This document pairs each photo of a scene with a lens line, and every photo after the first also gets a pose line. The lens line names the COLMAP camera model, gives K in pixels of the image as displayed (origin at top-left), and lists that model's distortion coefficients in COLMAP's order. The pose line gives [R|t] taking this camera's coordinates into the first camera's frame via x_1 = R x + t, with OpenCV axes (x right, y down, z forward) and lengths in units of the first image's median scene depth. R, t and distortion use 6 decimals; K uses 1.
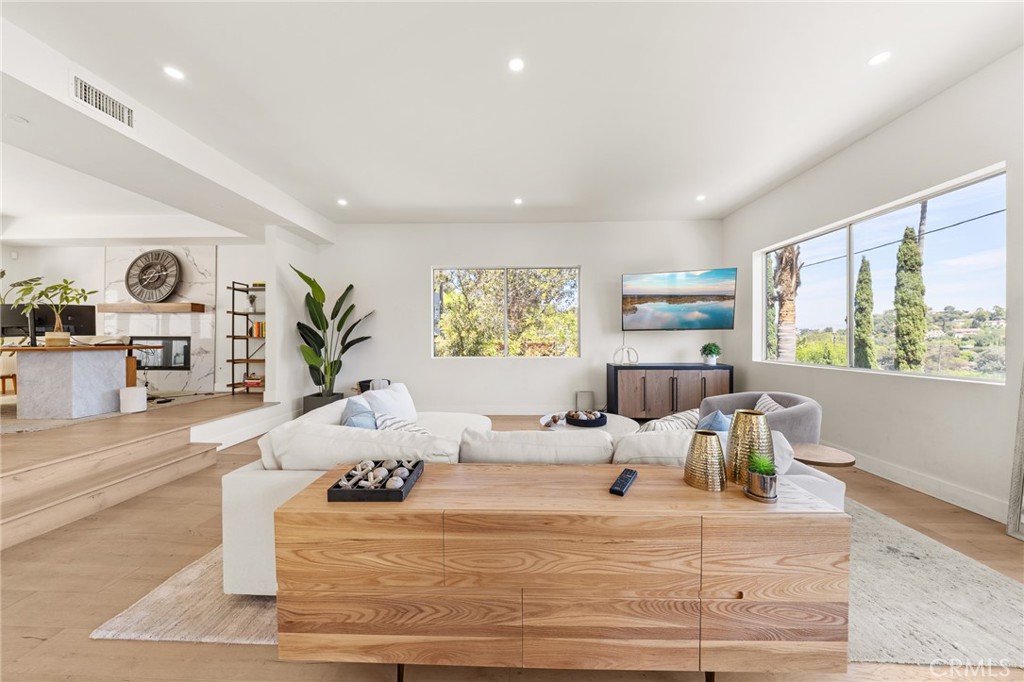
lens RADIAL K [[340.8, 0, 512.2], [0, 340.8, 338.0], [0, 0, 1]] dist [-0.006531, -0.000093]
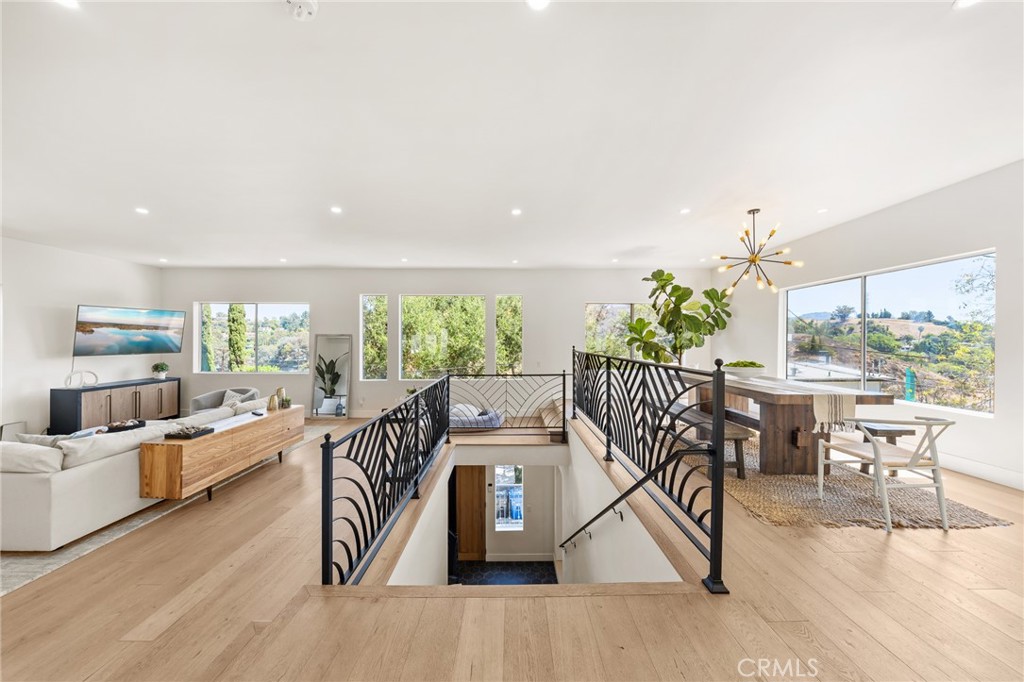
lens RADIAL K [[340.8, 0, 503.7], [0, 340.8, 341.5], [0, 0, 1]] dist [-0.006531, -0.000093]
pose [[-0.005222, -0.001111, 0.999986, -0.749851], [-0.005804, 0.999983, 0.001081, -0.077121], [-0.999970, -0.005798, -0.005228, -0.347915]]
